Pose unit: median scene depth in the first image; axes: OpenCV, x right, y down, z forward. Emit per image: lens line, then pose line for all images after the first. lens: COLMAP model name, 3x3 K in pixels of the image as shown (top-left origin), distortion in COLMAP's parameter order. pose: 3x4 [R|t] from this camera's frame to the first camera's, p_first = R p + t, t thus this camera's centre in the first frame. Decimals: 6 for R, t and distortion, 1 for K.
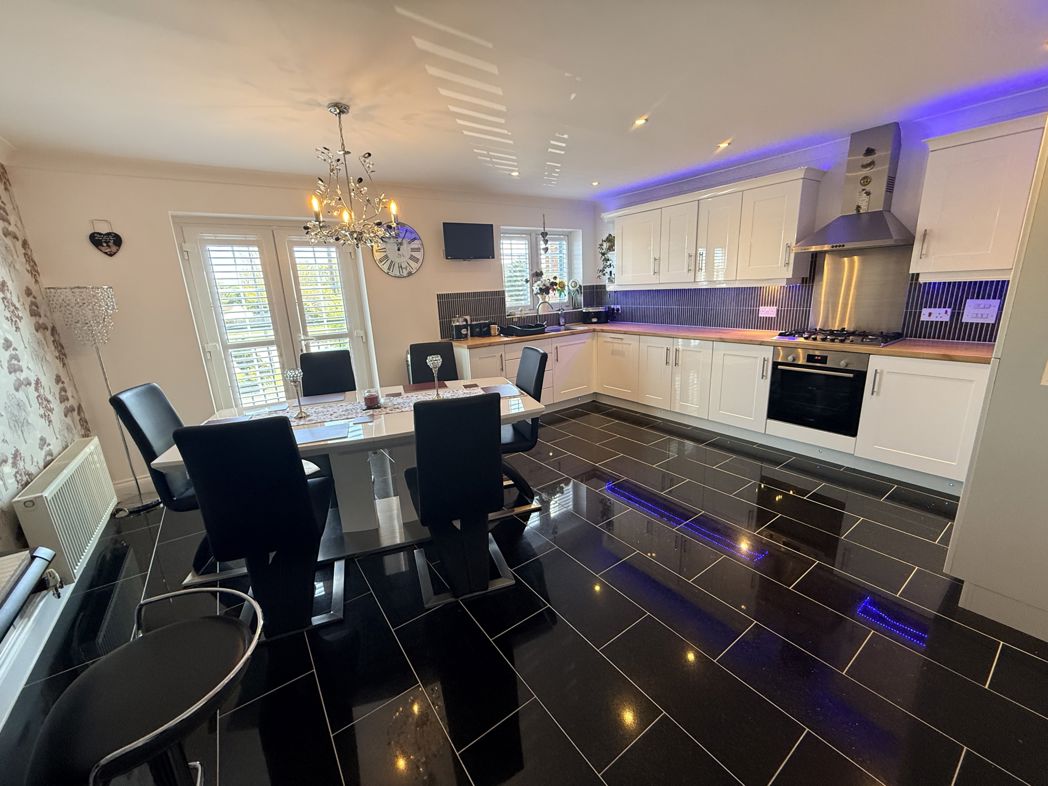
lens RADIAL K [[418.1, 0, 520.8], [0, 418.1, 393.2], [0, 0, 1]] dist [0.000835, -0.000067]
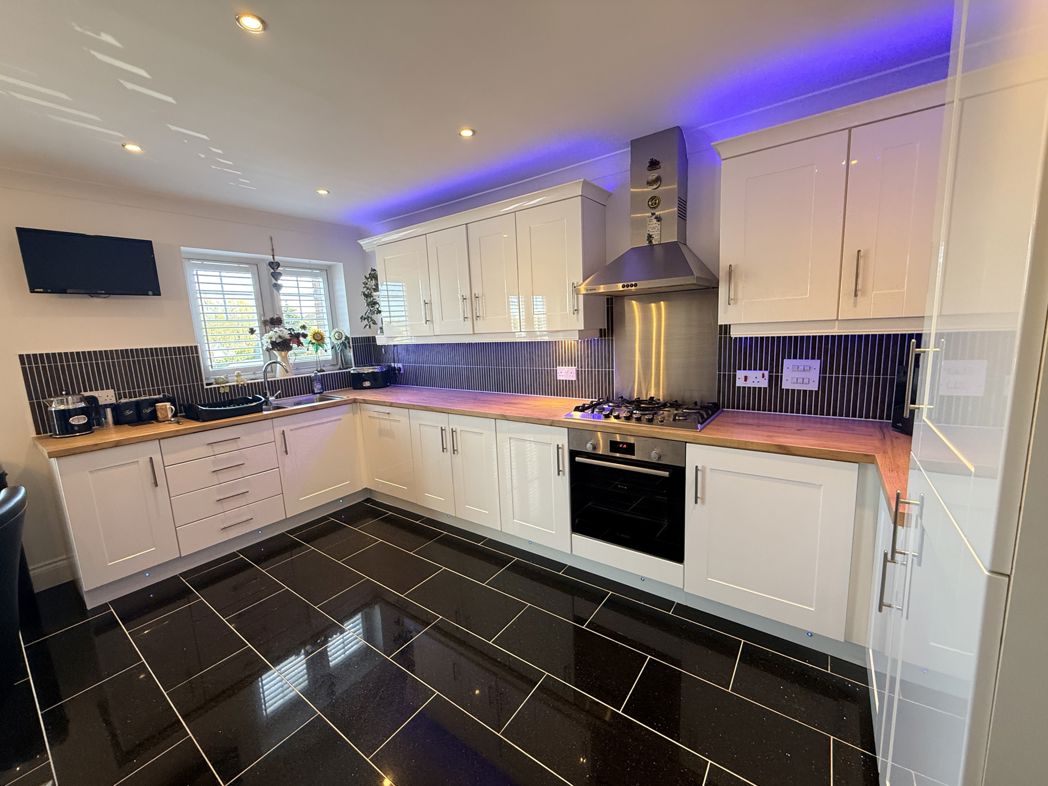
lens RADIAL K [[418.1, 0, 521.1], [0, 418.1, 392.8], [0, 0, 1]] dist [0.000835, -0.000067]
pose [[0.948728, -0.042417, 0.313235, 0.285869], [0.077307, 0.991998, -0.099818, -0.094628], [-0.306495, 0.118915, 0.944415, 0.332588]]
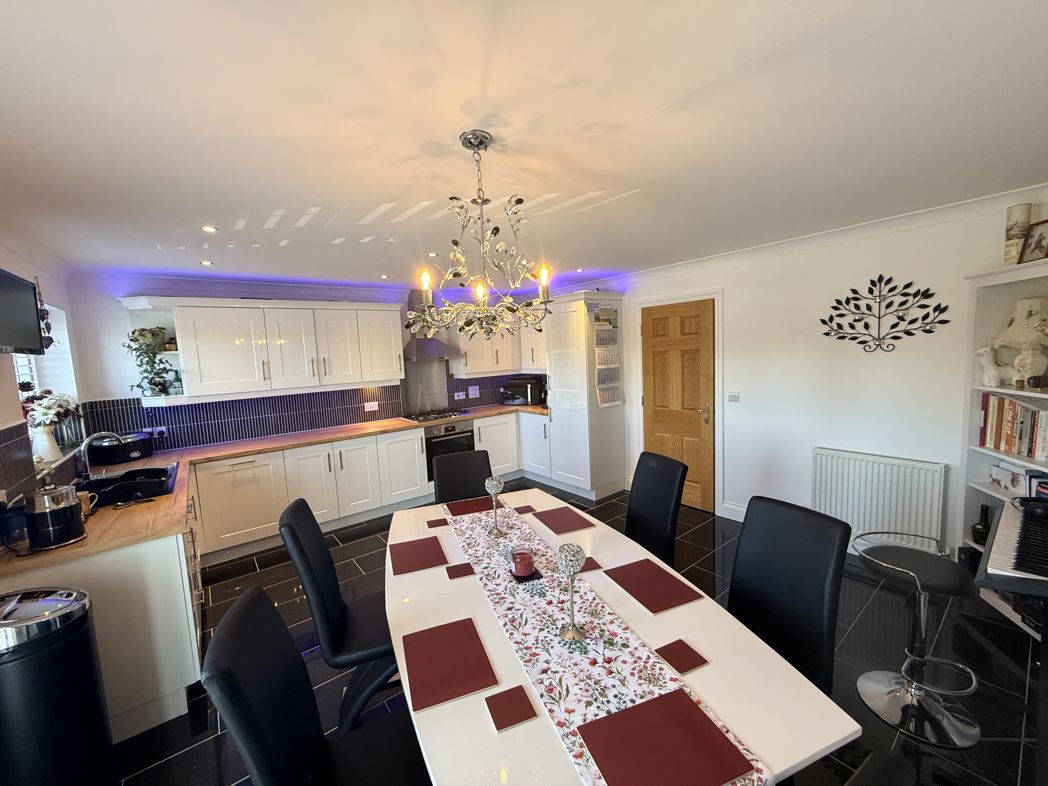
lens RADIAL K [[418.1, 0, 522.0], [0, 418.1, 394.0], [0, 0, 1]] dist [0.000835, -0.000067]
pose [[-0.044435, -0.053948, 0.997555, -0.657474], [0.297377, 0.952561, 0.064762, -0.183681], [-0.953725, 0.299528, -0.026284, 0.623323]]
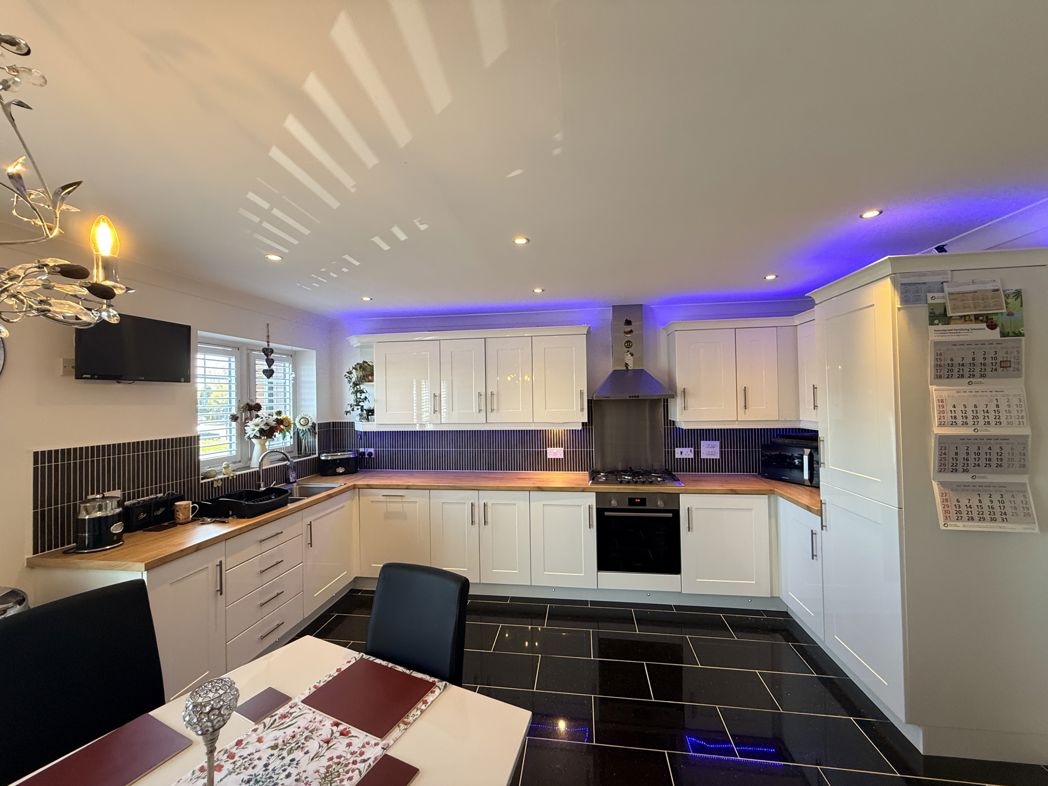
lens RADIAL K [[418.1, 0, 521.0], [0, 418.1, 393.8], [0, 0, 1]] dist [0.000835, -0.000067]
pose [[0.690070, 0.043866, 0.722412, -0.193317], [0.164816, 0.962410, -0.215877, -0.133387], [-0.704726, 0.268035, 0.656901, 0.380166]]
